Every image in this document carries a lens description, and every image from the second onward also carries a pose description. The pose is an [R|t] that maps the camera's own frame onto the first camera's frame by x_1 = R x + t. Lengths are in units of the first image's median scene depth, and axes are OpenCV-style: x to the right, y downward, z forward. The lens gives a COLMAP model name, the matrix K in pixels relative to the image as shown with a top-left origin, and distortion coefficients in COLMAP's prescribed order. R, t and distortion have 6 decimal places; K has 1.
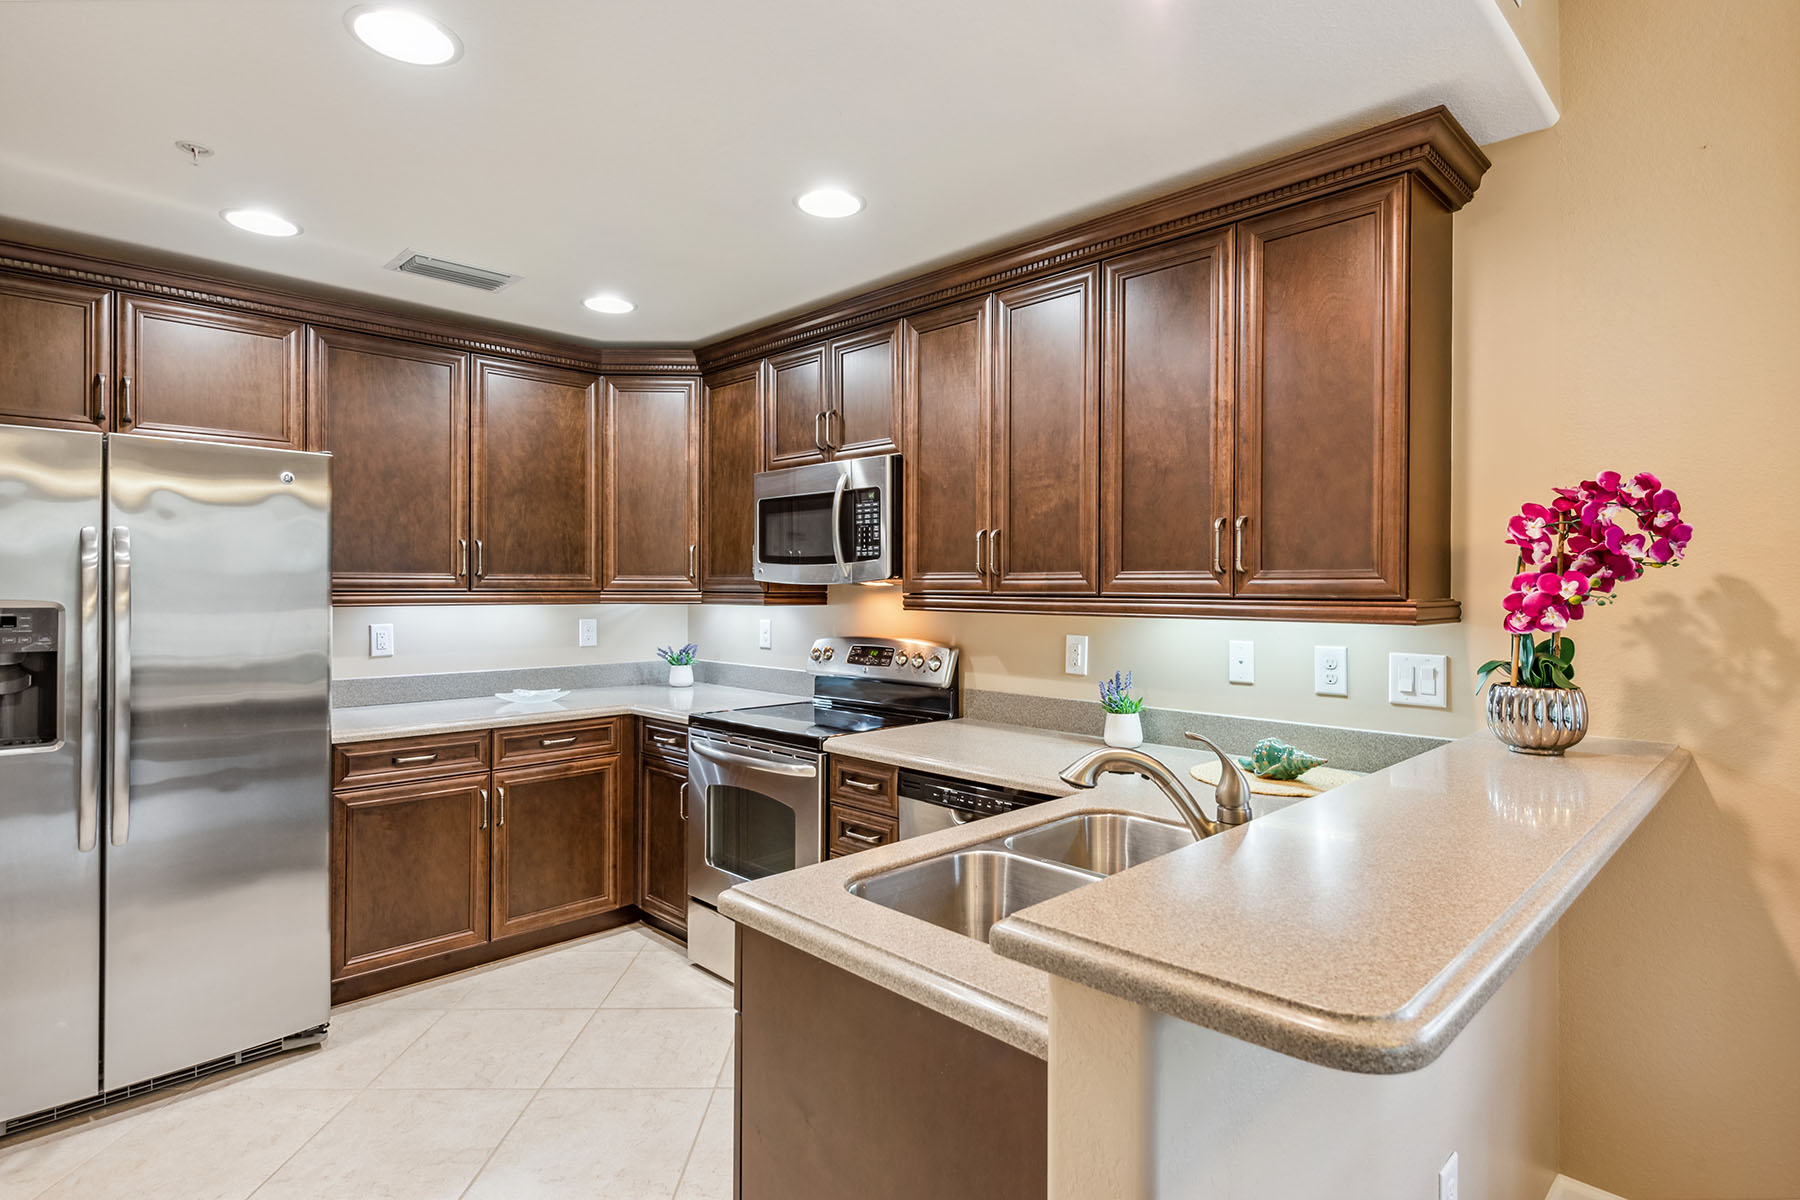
lens RADIAL K [[917.0, 0, 895.0], [0, 917.0, 598.4], [0, 0, 1]] dist [0.005367, -0.000813]
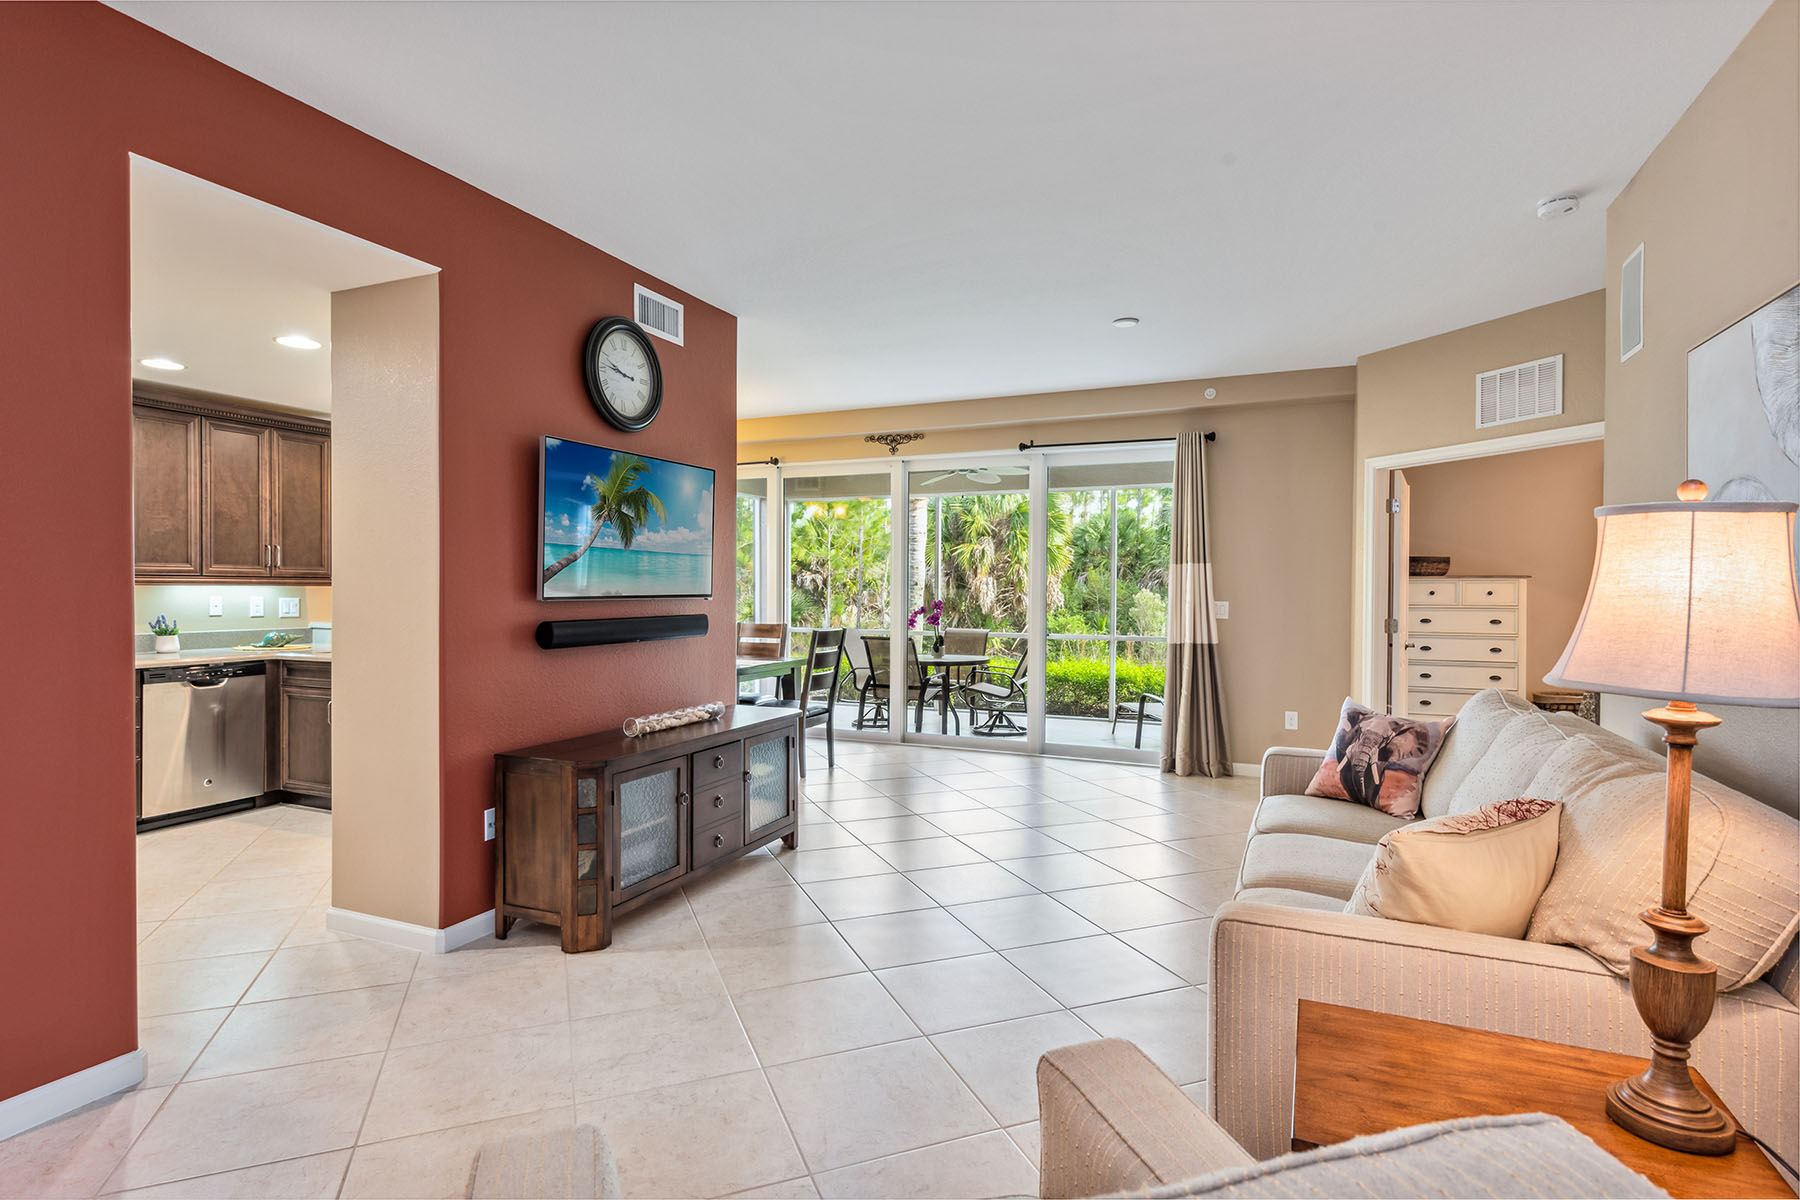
lens RADIAL K [[917.0, 0, 895.0], [0, 917.0, 598.4], [0, 0, 1]] dist [0.005367, -0.000813]
pose [[-0.380660, -0.015515, 0.924585, -1.844126], [0.002202, 0.999841, 0.017685, 0.011934], [-0.924712, 0.008768, -0.380565, 0.276390]]
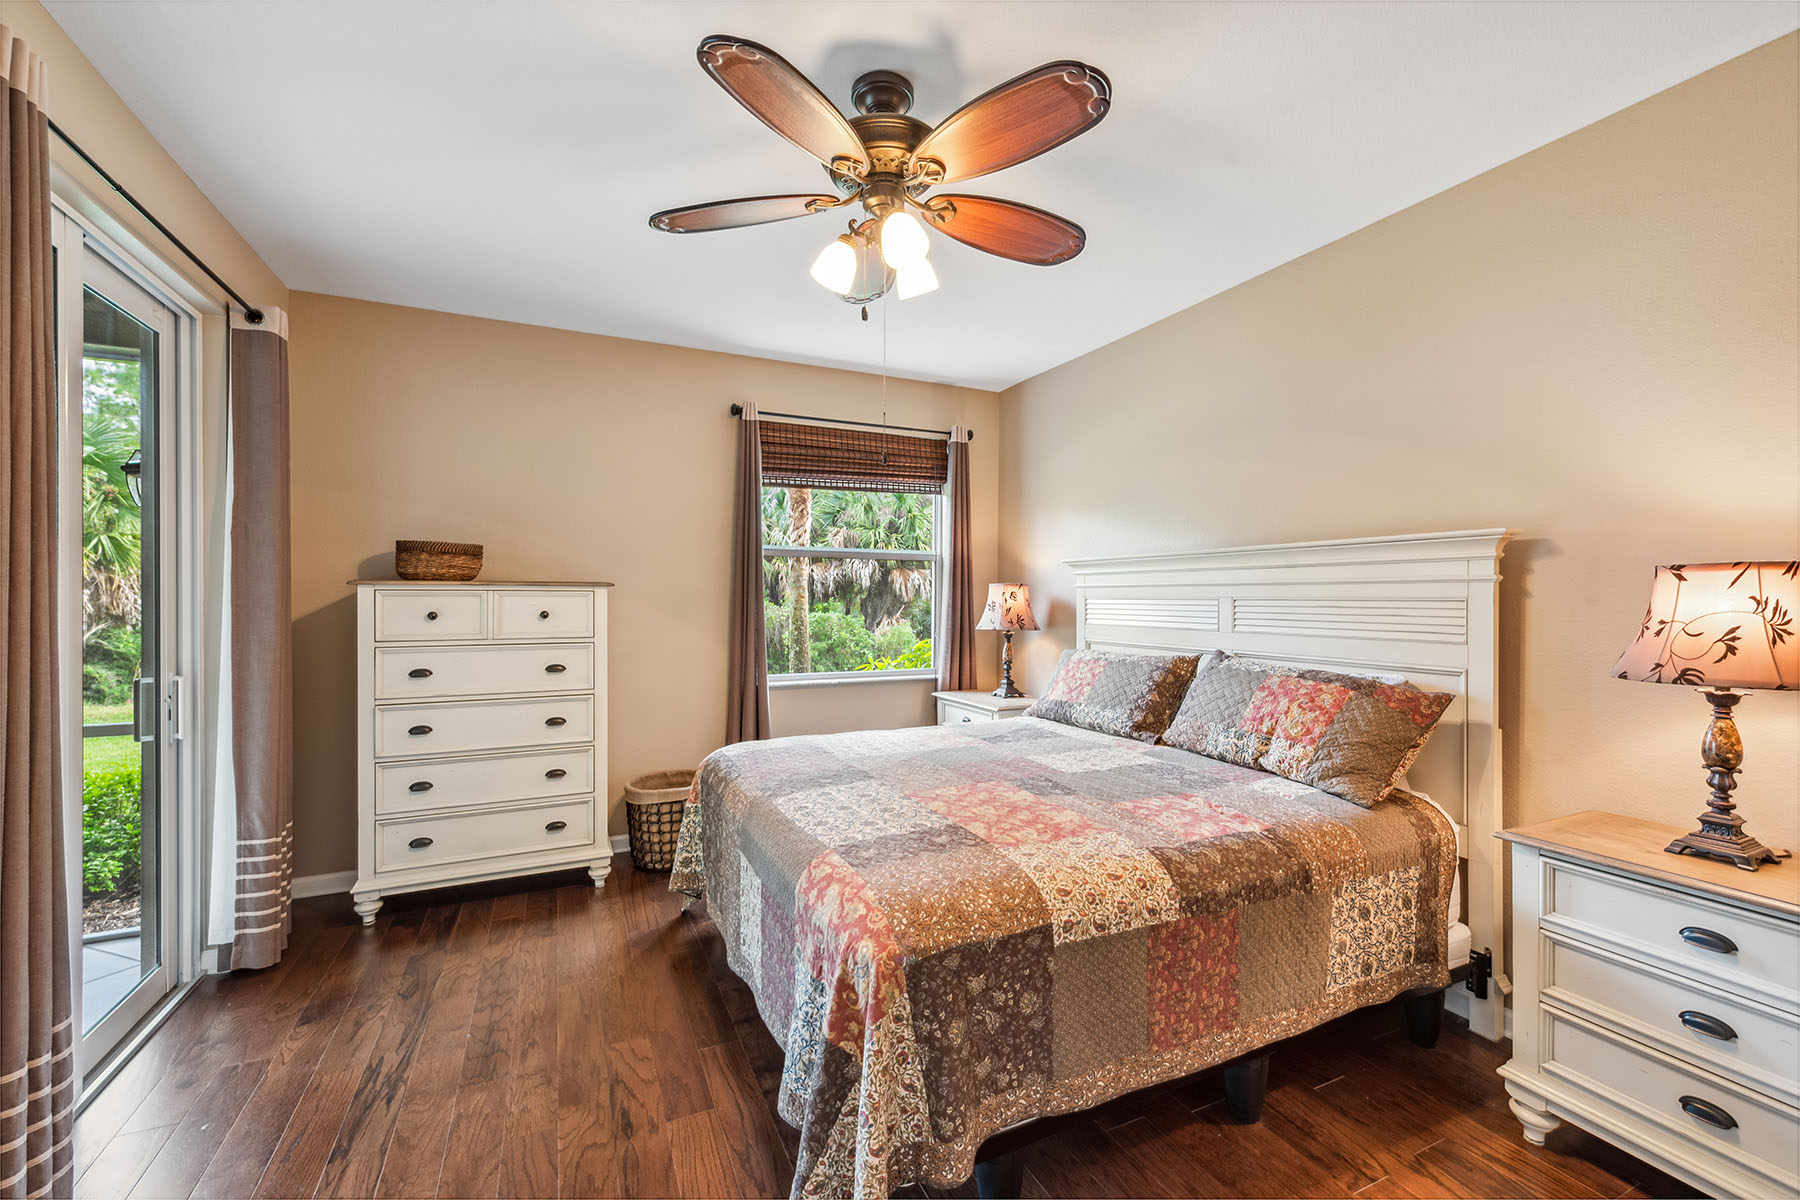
lens RADIAL K [[743.2, 0, 903.9], [0, 743.2, 599.8], [0, 0, 1]] dist [0.017547, -0.006052]
pose [[-0.949222, -0.009976, 0.314449, -0.970433], [-0.006250, 0.999898, 0.012857, 0.006583], [-0.314545, 0.010239, -0.949187, -1.326083]]
